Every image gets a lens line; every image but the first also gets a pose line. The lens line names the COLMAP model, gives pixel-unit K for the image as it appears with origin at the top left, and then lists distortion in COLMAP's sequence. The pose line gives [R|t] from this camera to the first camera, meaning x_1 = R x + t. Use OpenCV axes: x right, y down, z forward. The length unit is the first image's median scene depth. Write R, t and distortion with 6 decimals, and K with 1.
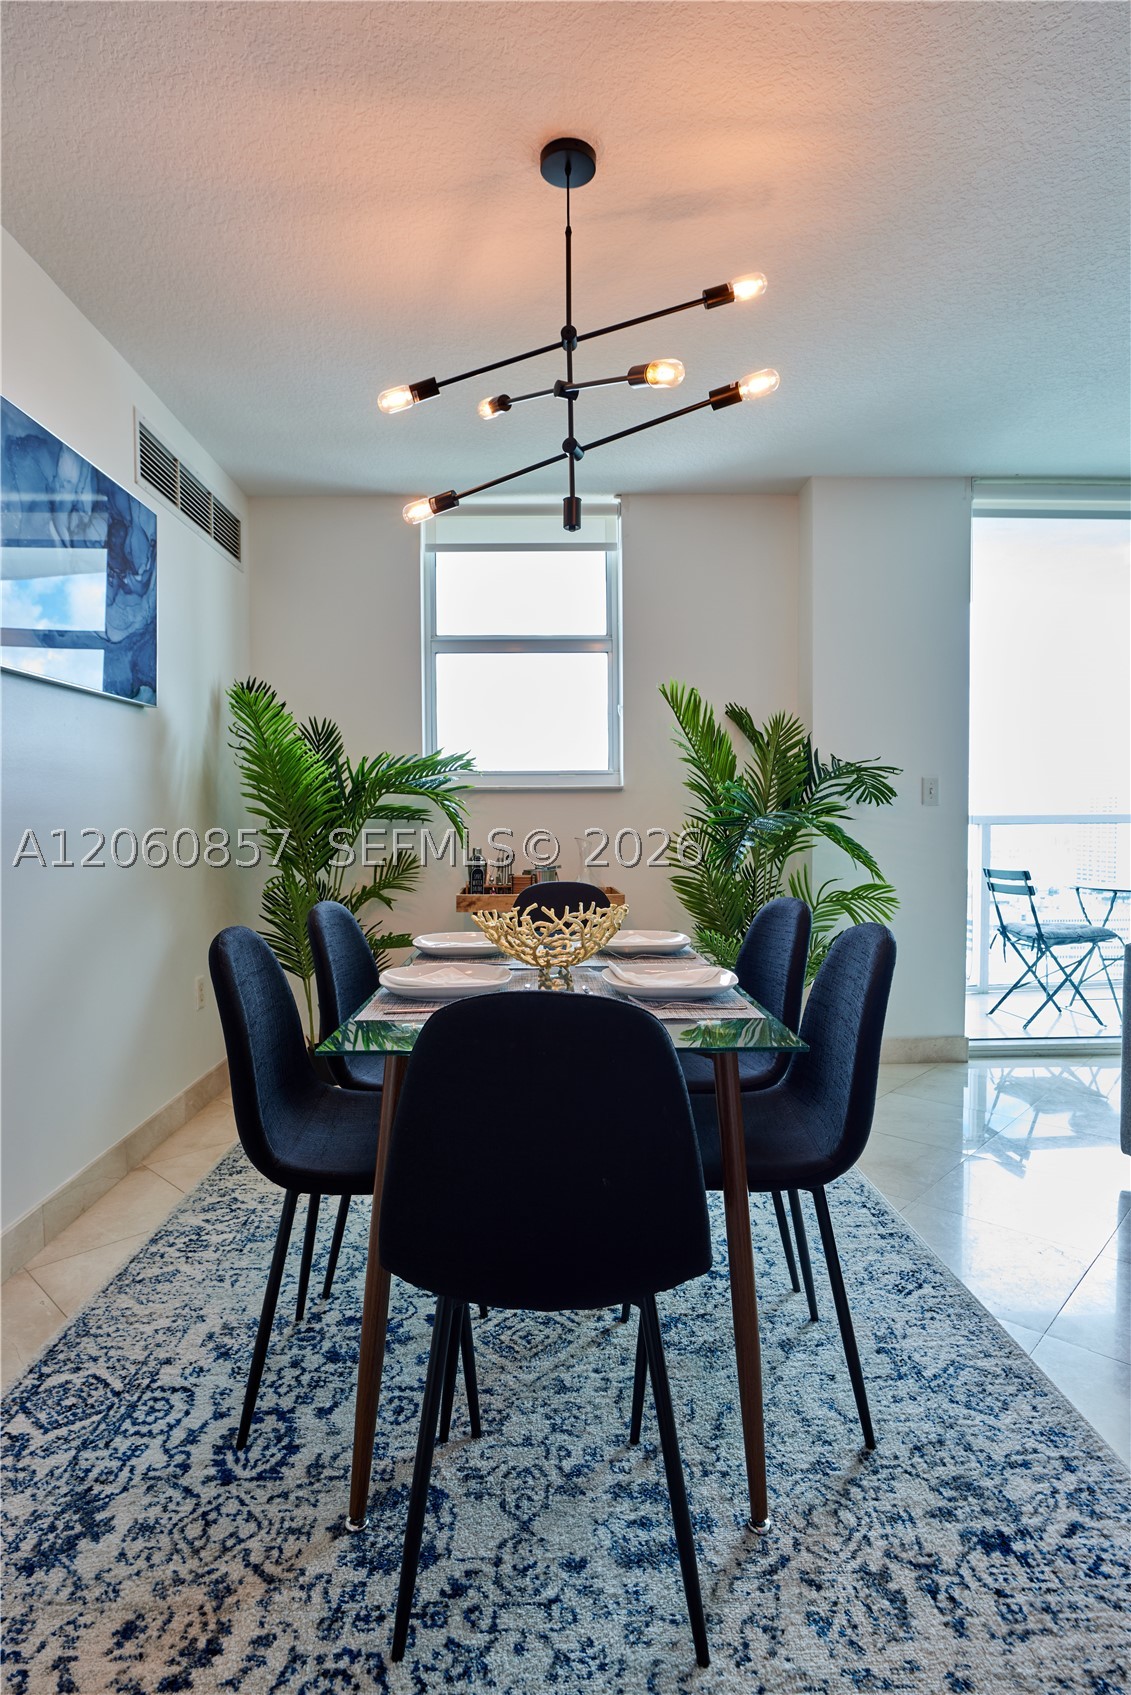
lens RADIAL K [[879.1, 0, 570.1], [0, 879.1, 851.1], [0, 0, 1]] dist [-0.021375, 0.003419]
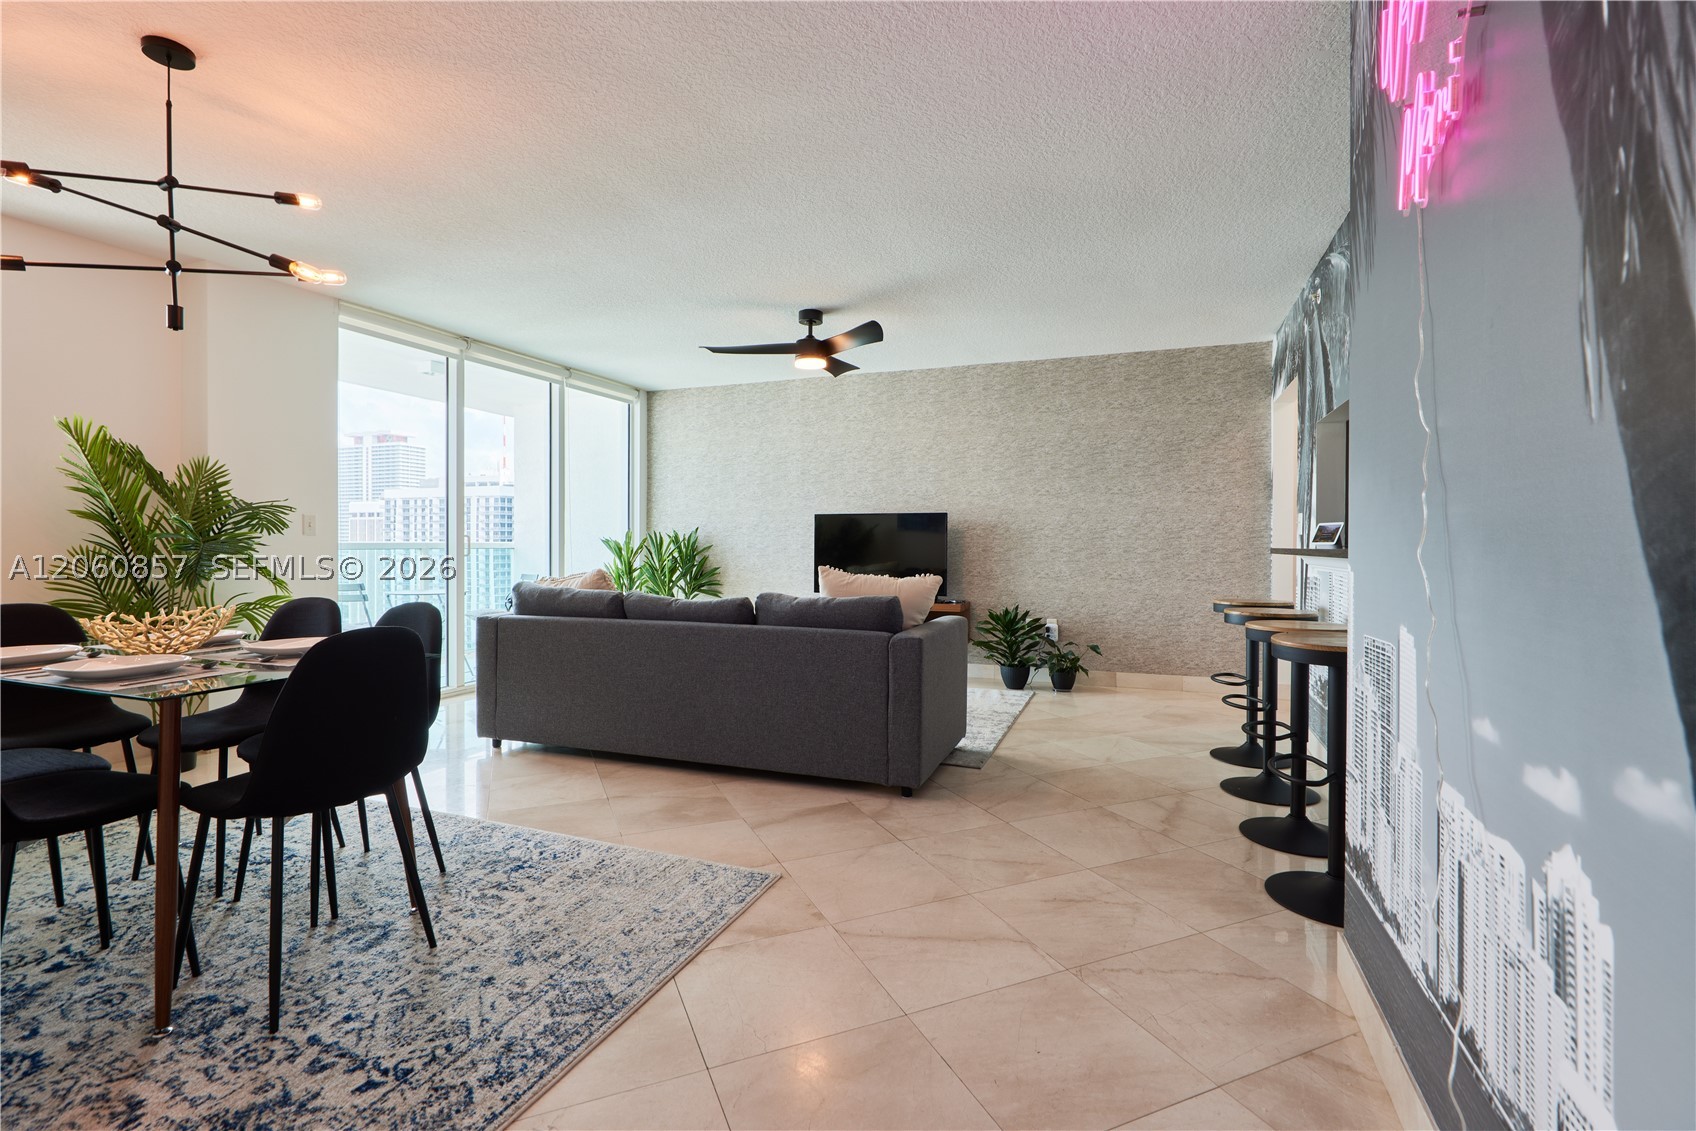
lens RADIAL K [[779.0, 0, 859.6], [0, 779.0, 514.6], [0, 0, 1]] dist [0.004186, -0.000246]
pose [[0.372442, 0.034824, 0.927402, -0.753920], [0.040235, 0.997750, -0.053624, 0.027443], [-0.927183, 0.057286, 0.370203, -0.426455]]
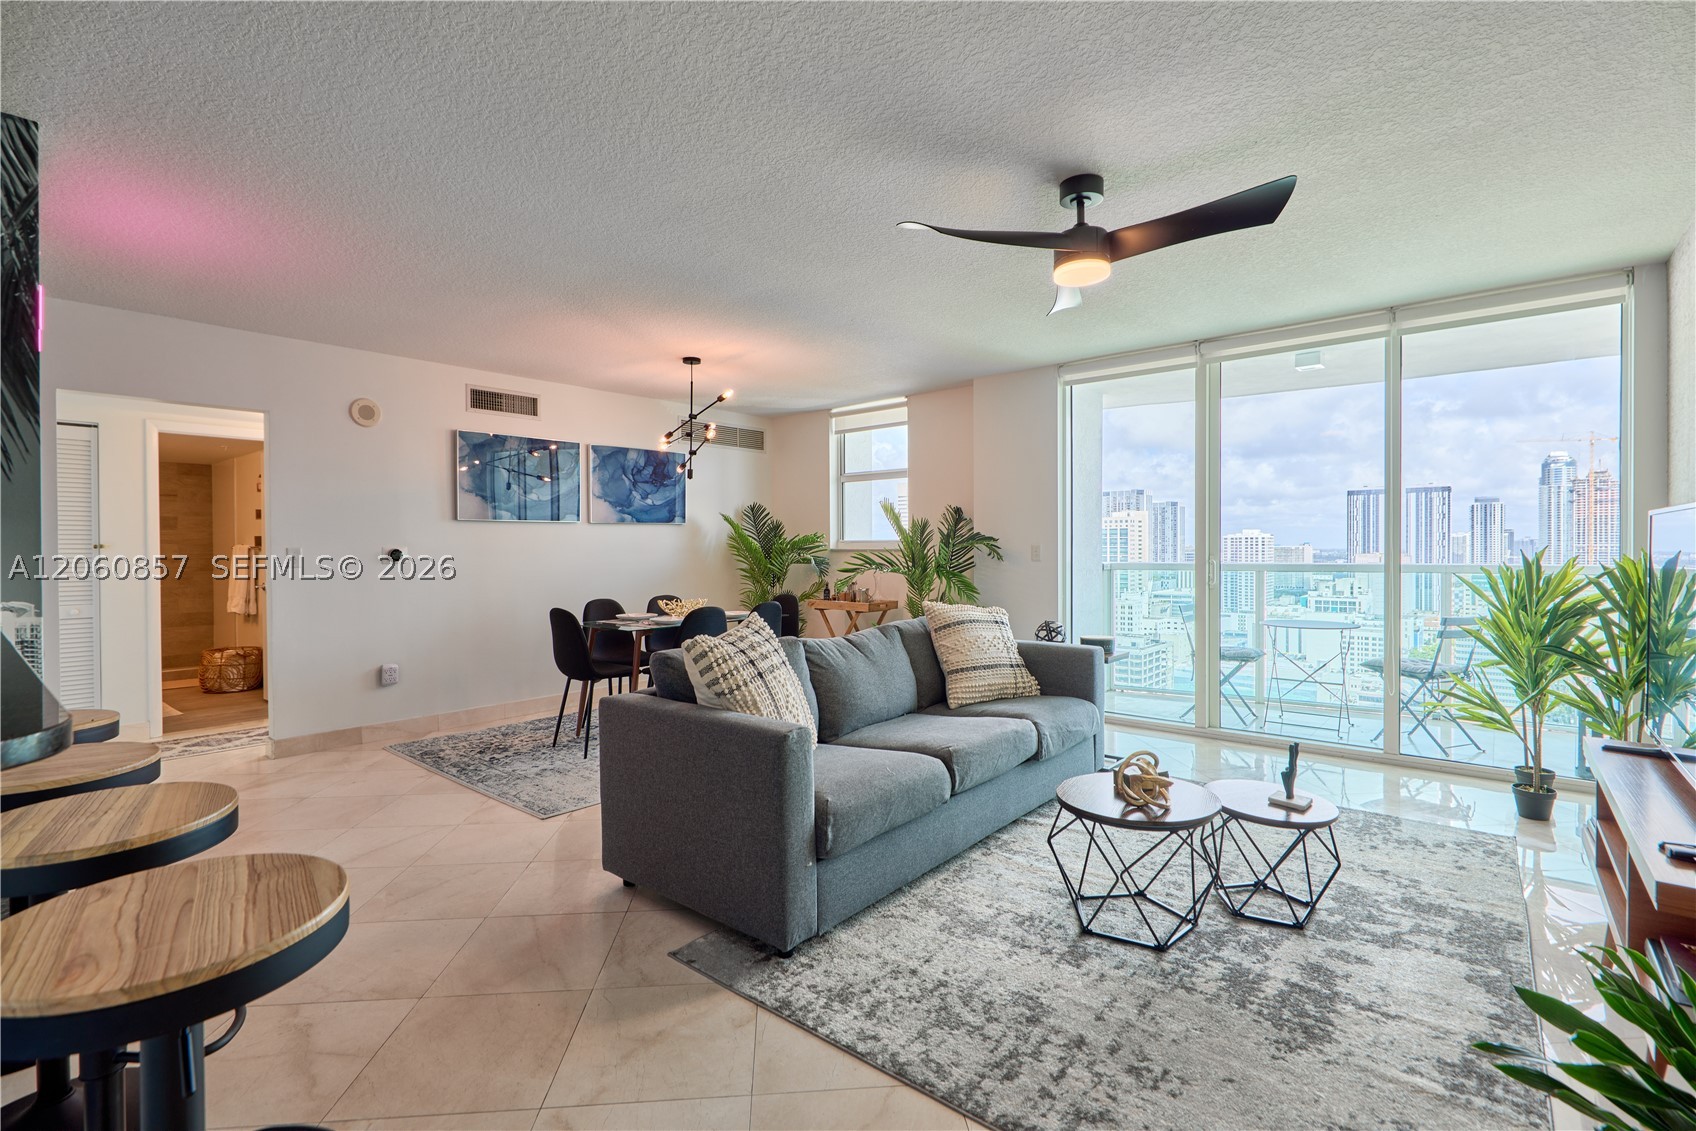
lens RADIAL K [[779.0, 0, 849.9], [0, 779.0, 564.3], [0, 0, 1]] dist [0.004186, -0.000246]
pose [[0.749862, 0.013995, -0.661446, 2.245925], [-0.025705, 0.999638, -0.007991, -0.047889], [0.661094, 0.022995, 0.749950, -0.704088]]
